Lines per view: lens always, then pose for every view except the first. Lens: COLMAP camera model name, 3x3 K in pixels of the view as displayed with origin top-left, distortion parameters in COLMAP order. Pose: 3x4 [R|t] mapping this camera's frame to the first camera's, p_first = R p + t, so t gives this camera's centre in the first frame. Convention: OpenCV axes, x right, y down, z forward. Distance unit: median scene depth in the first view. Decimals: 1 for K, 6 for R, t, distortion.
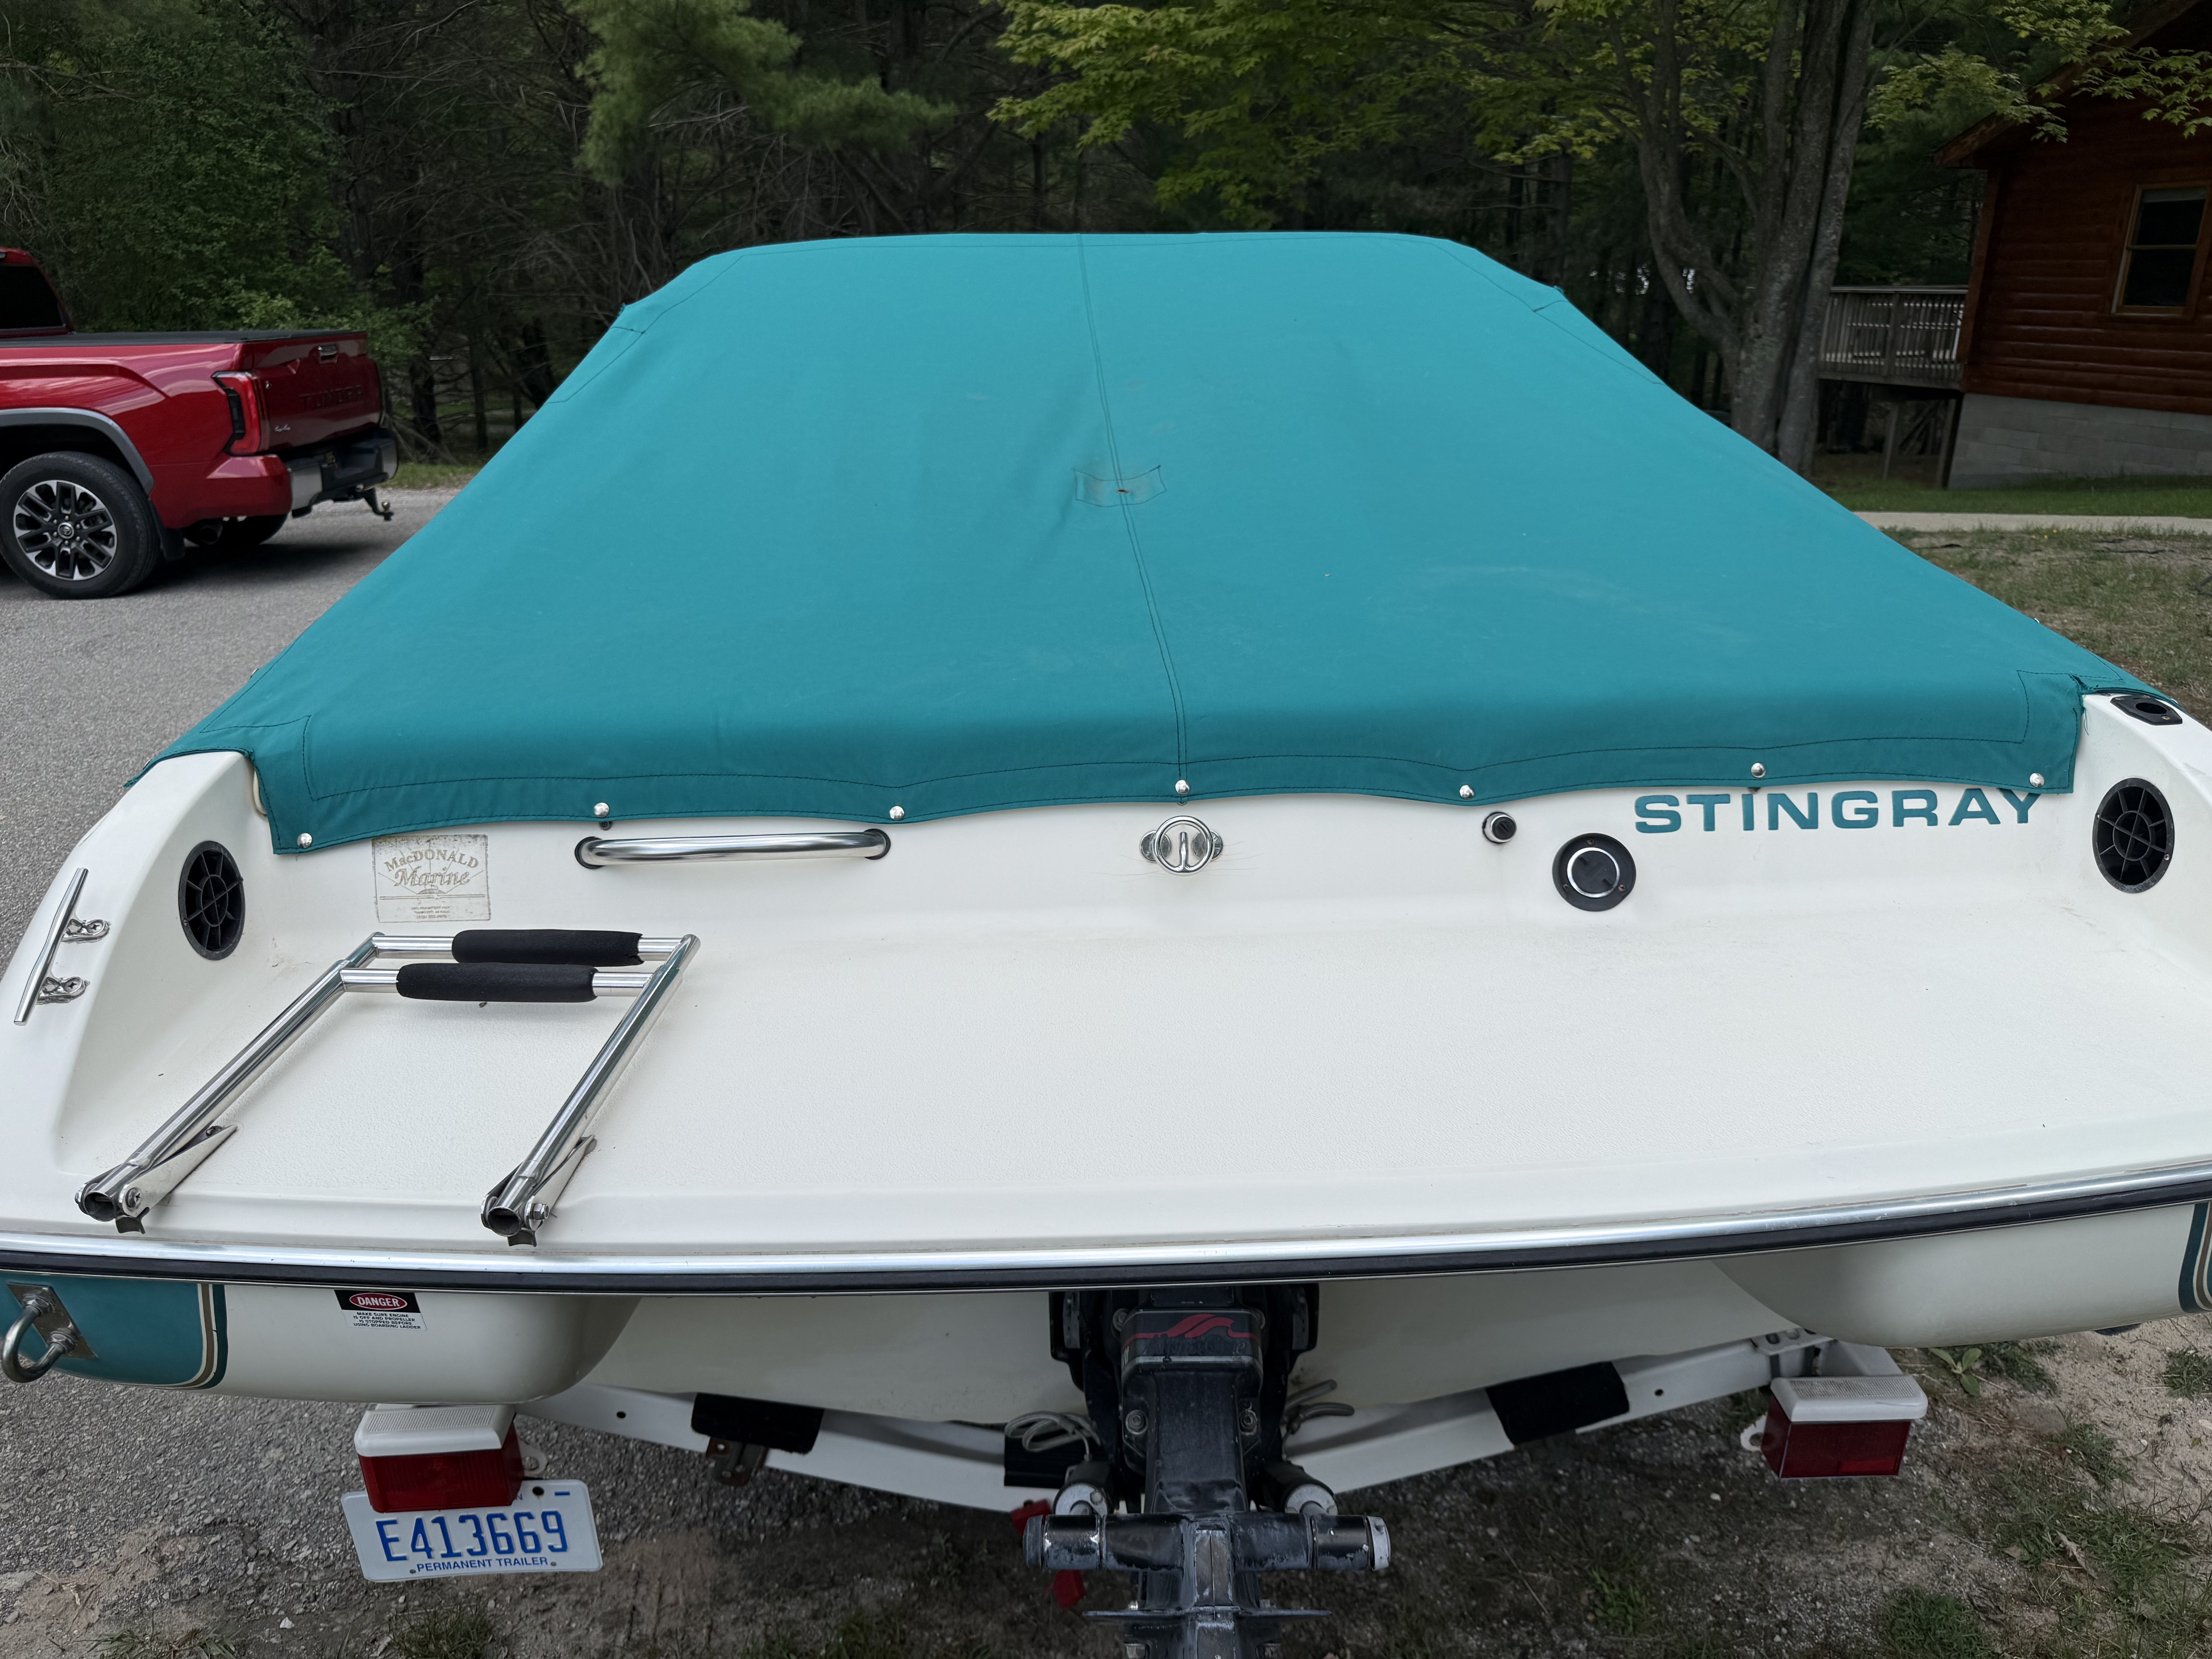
lens RADIAL K [[1551.7, 0, 1106.0], [0, 1551.7, 829.5], [0, 0, 1]] dist [0.002220, -0.039756]
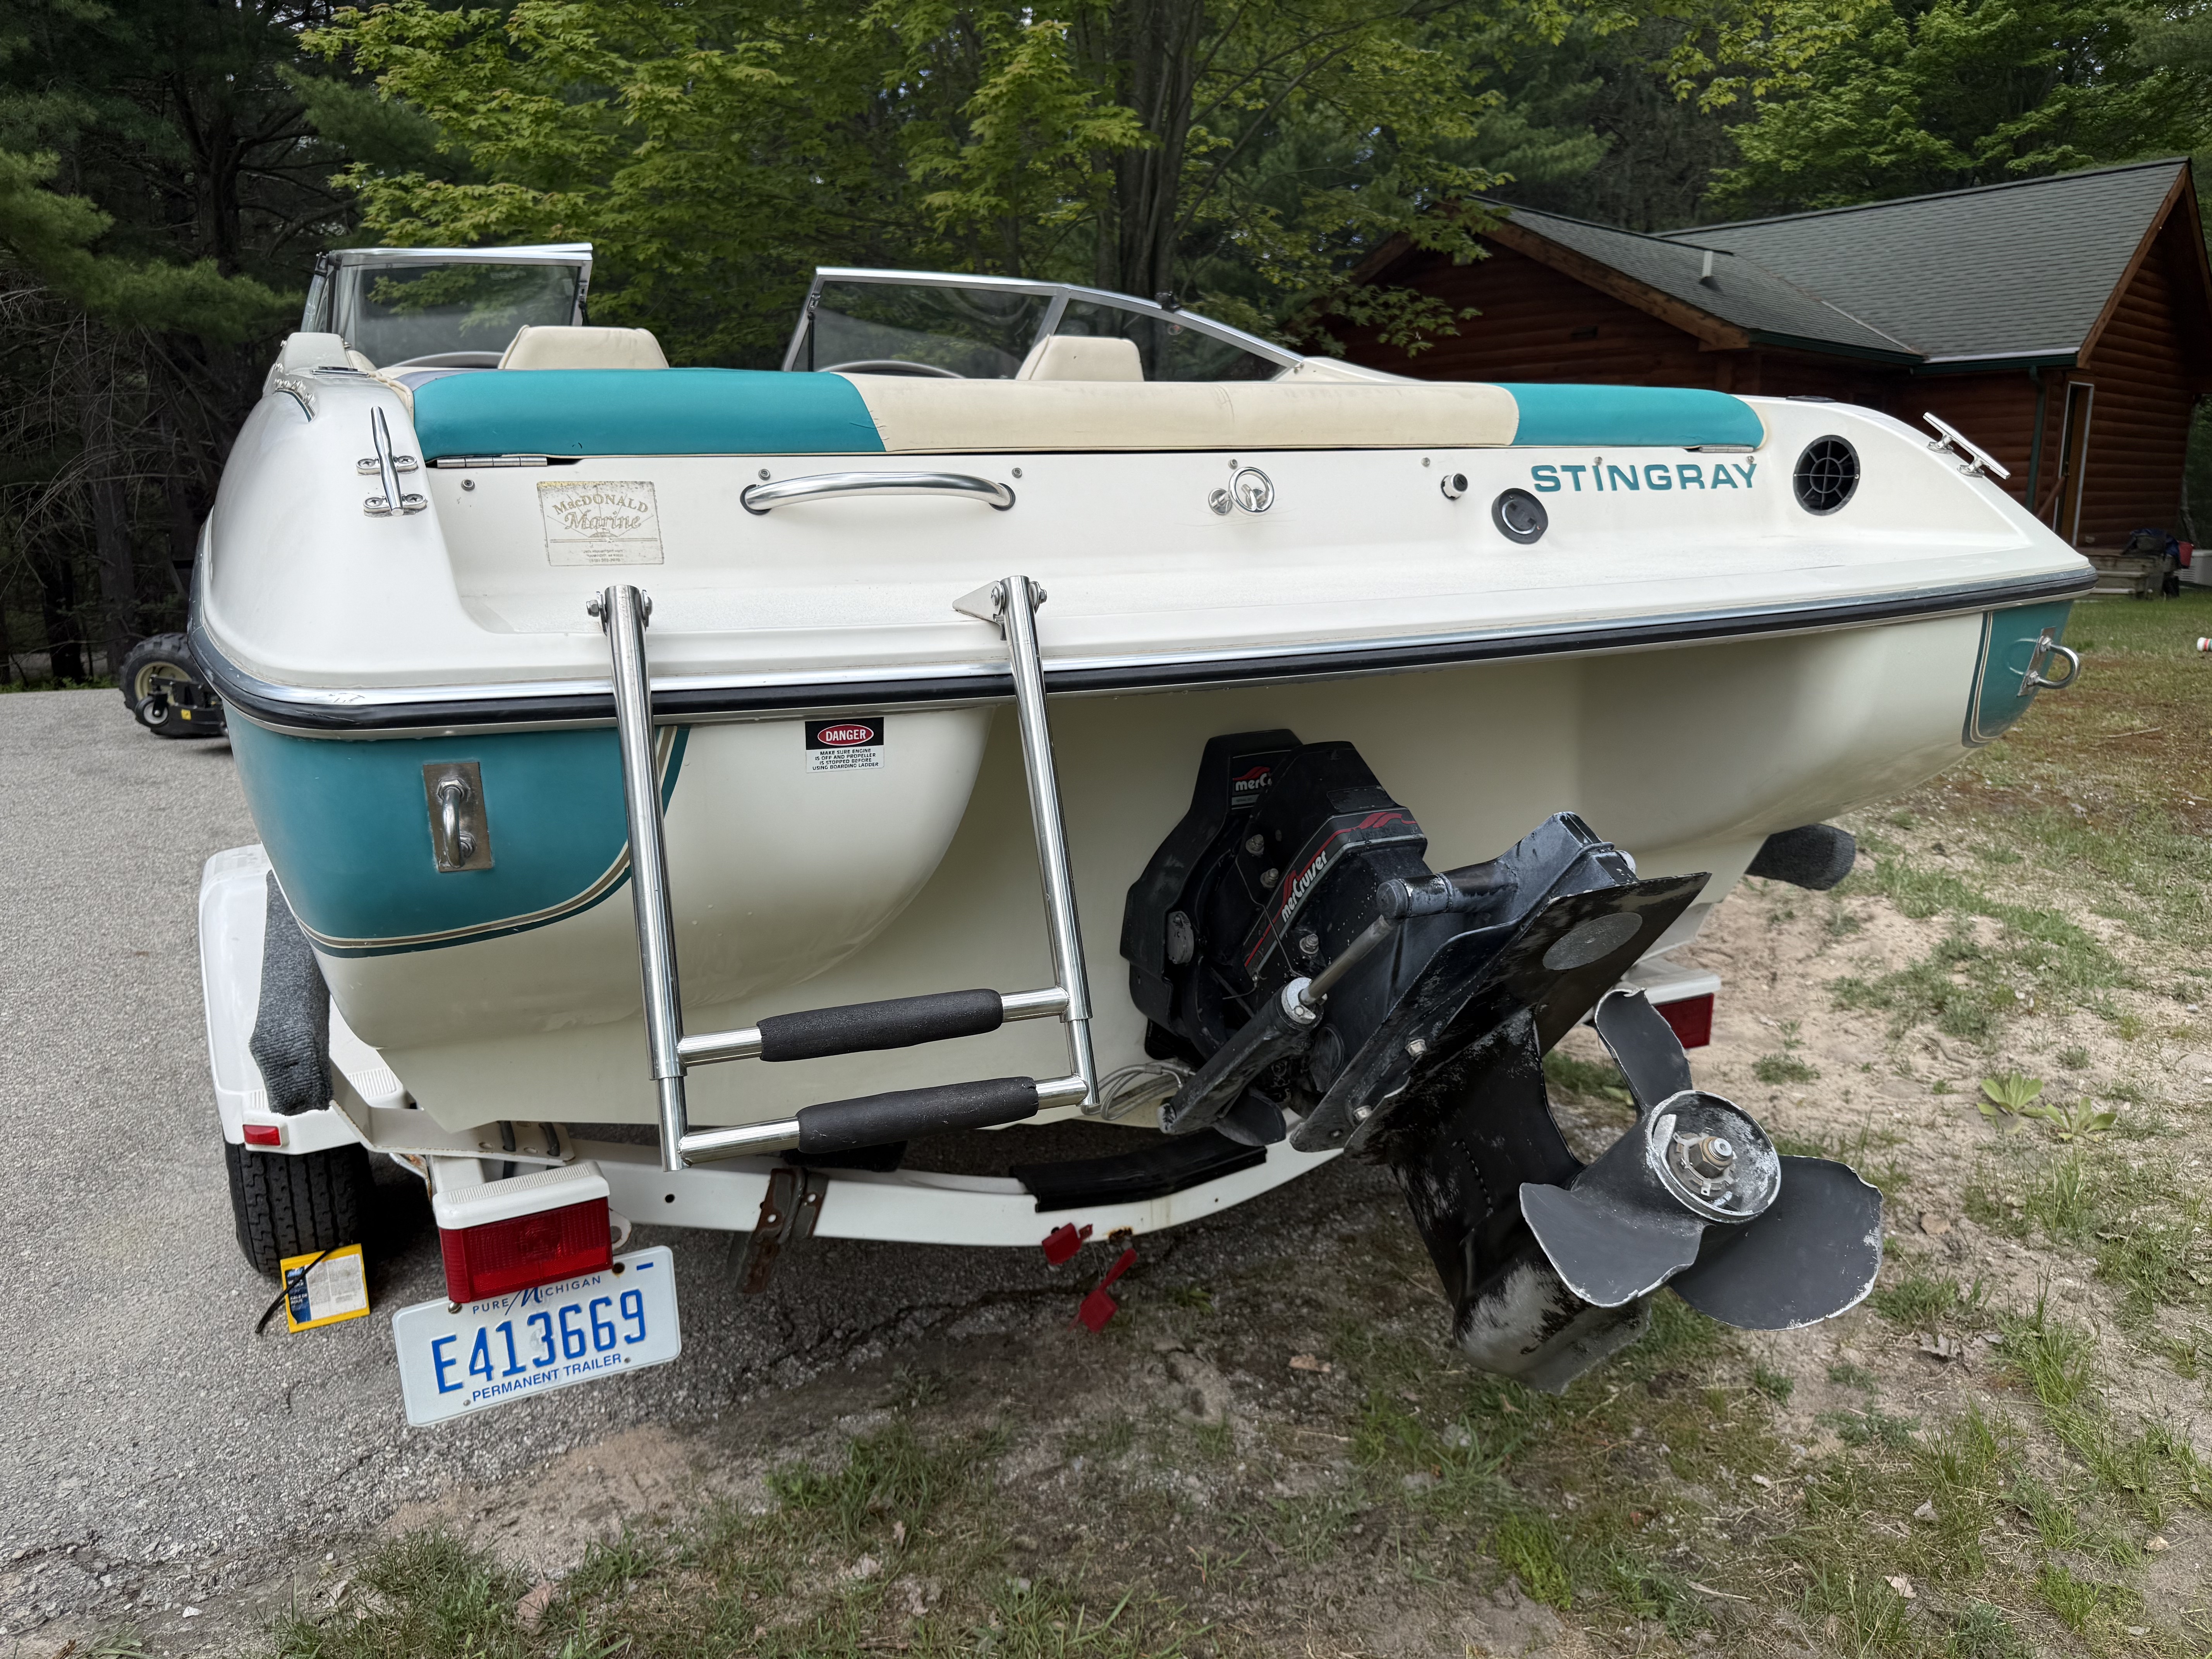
lens RADIAL K [[1552.6, 0, 1108.2], [0, 1552.6, 848.6], [0, 0, 1]] dist [0.001666, -0.027050]
pose [[0.908630, -0.087834, 0.408260, -0.456316], [0.145212, 0.983077, -0.111684, 0.323761], [-0.391541, 0.160763, 0.906008, -0.011339]]
